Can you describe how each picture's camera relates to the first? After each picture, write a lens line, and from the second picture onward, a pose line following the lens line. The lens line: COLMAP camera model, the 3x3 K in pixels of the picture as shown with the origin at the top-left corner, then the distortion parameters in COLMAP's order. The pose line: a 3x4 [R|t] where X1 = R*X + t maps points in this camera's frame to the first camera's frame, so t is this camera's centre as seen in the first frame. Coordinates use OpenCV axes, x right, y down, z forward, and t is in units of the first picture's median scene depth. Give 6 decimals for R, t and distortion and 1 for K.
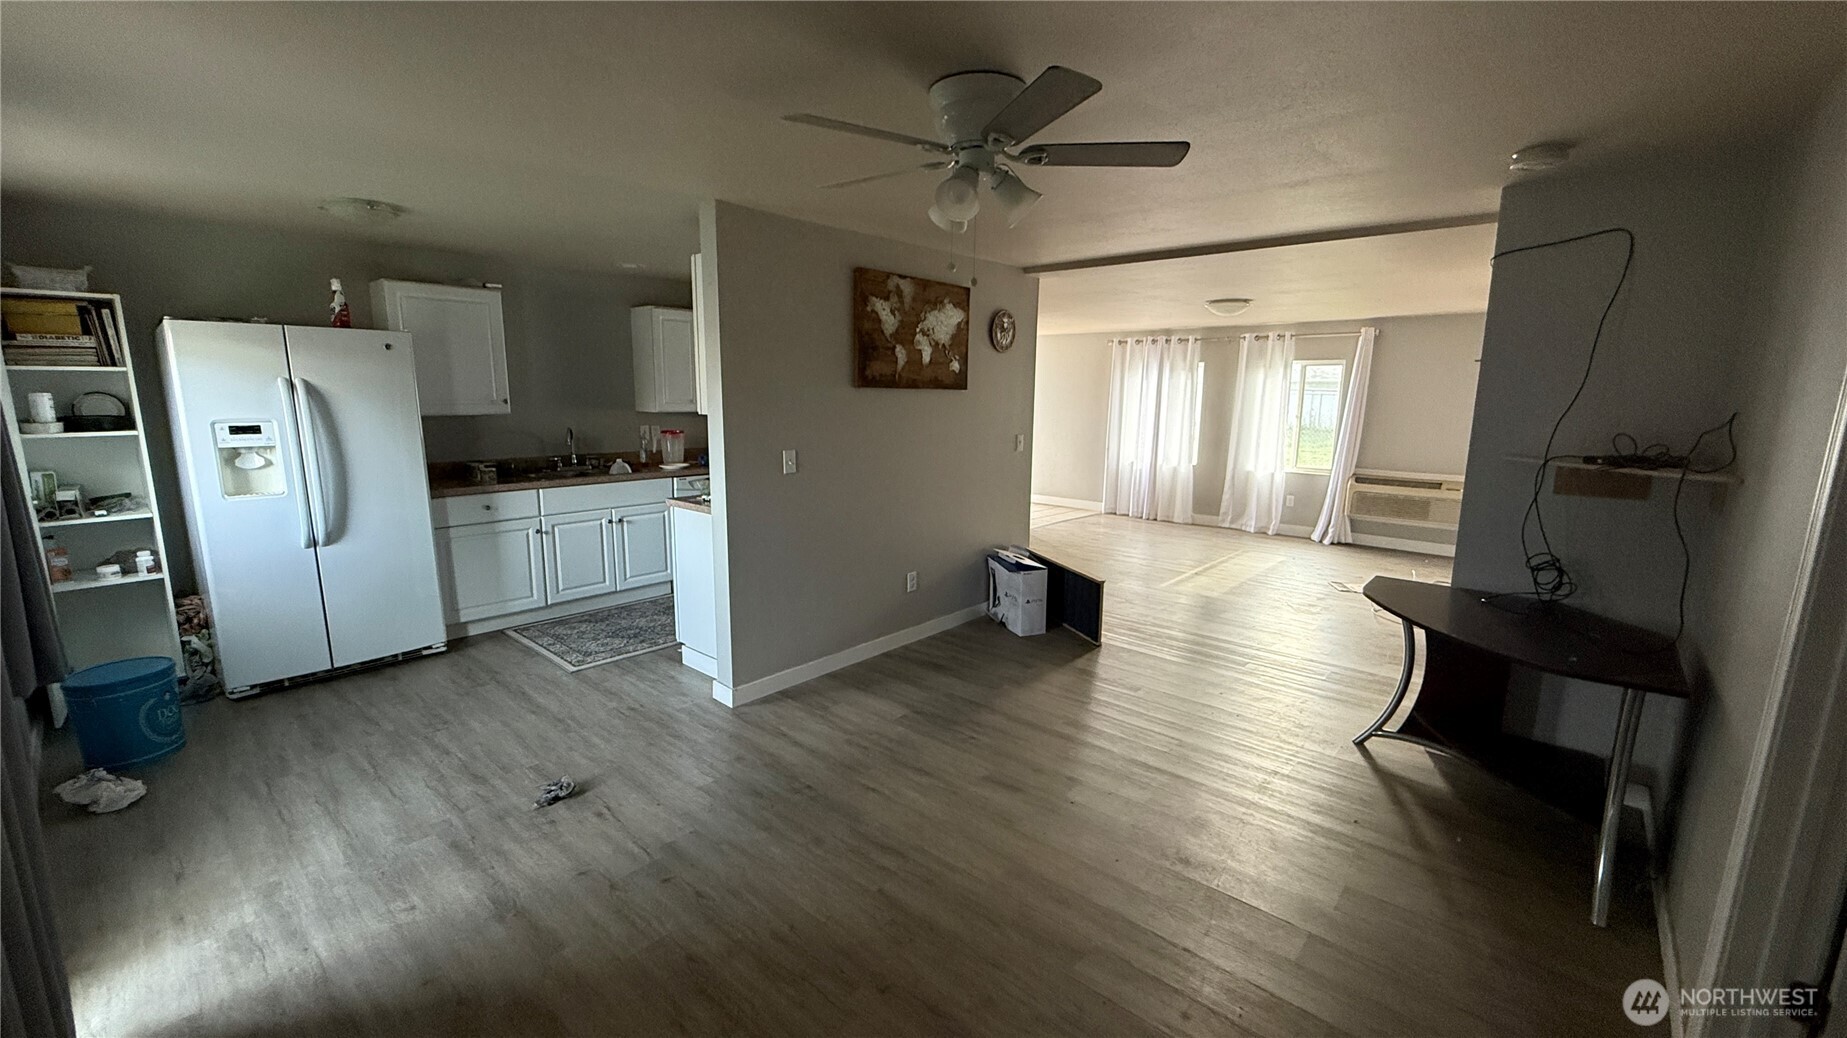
lens RADIAL K [[731.6, 0, 915.1], [0, 731.6, 518.1], [0, 0, 1]] dist [-0.001663, 0.000481]
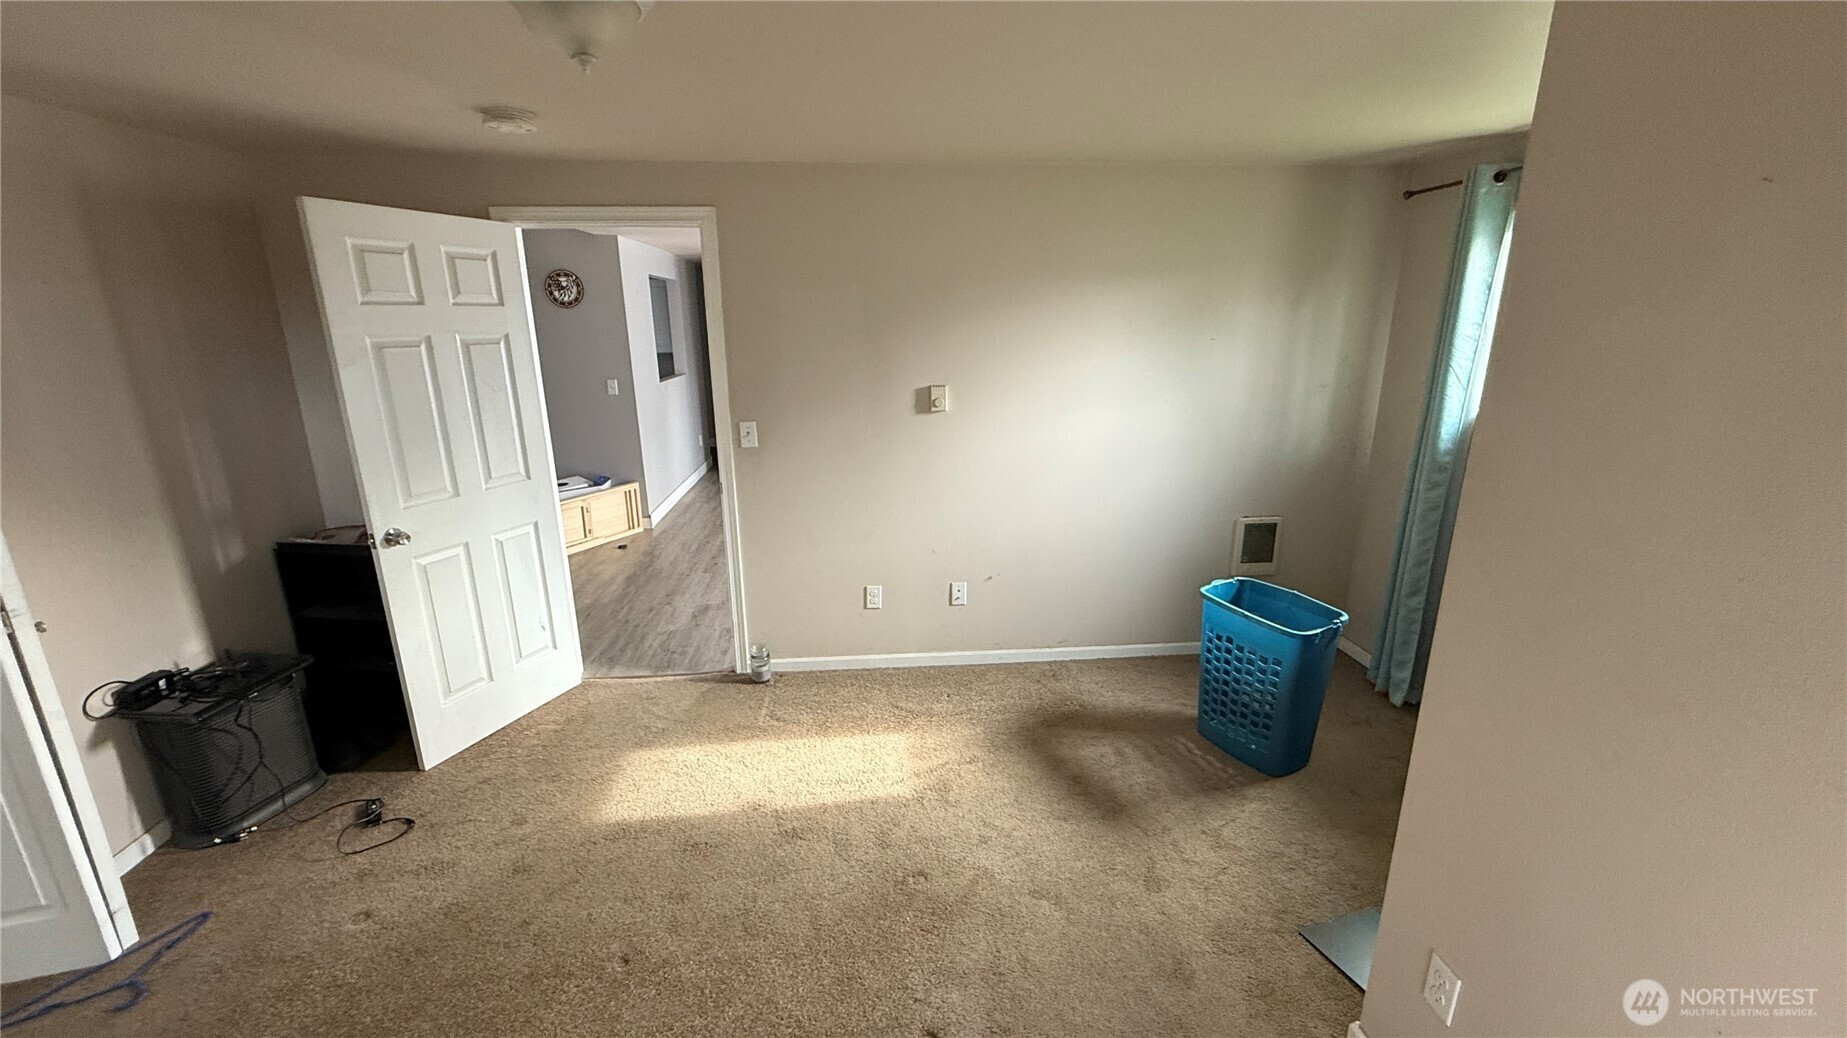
lens RADIAL K [[731.6, 0, 915.4], [0, 731.6, 519.5], [0, 0, 1]] dist [-0.001663, 0.000481]
pose [[0.726471, 0.163846, -0.667378, 1.836290], [-0.103605, 0.986174, 0.129334, -0.133882], [0.679342, -0.024814, 0.733402, 0.680214]]
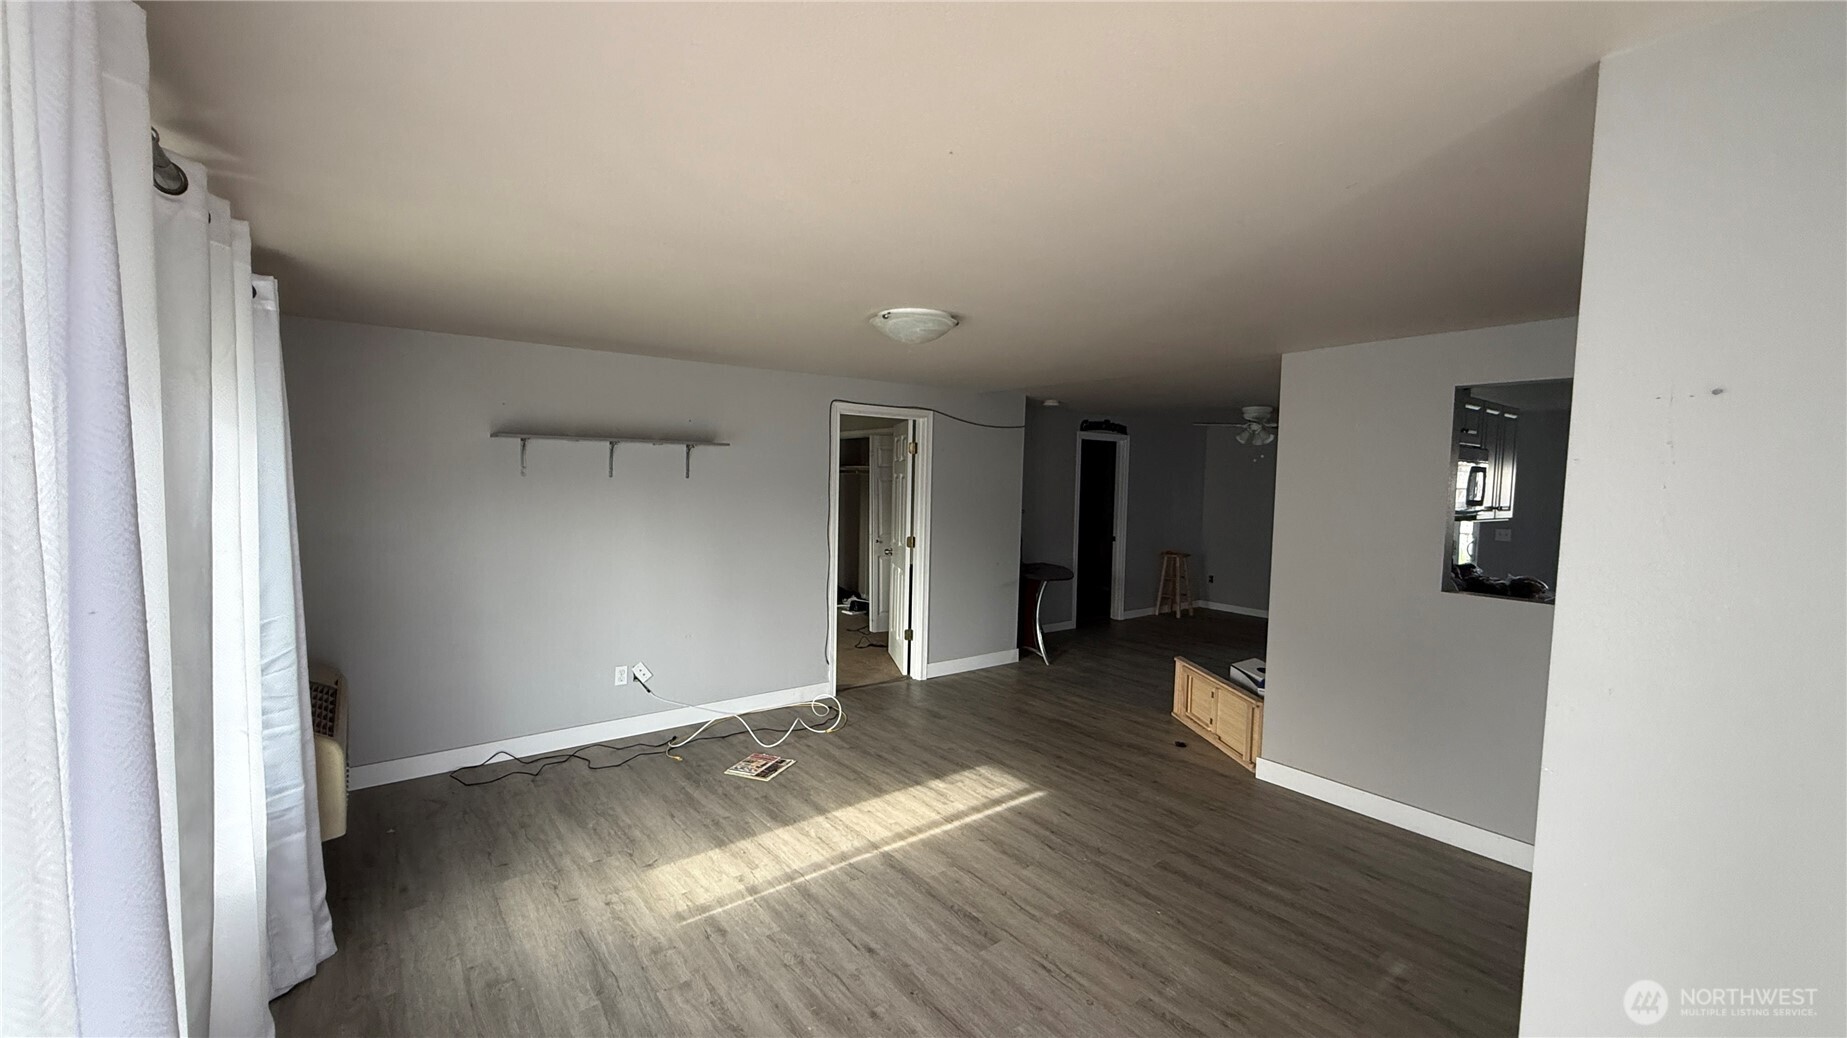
lens RADIAL K [[731.6, 0, 925.5], [0, 731.6, 525.2], [0, 0, 1]] dist [-0.001663, 0.000481]
pose [[-0.984152, -0.046088, 0.171232, 0.564520], [-0.003541, 0.970550, 0.240875, -0.480784], [-0.177291, 0.236452, -0.955332, 2.611753]]
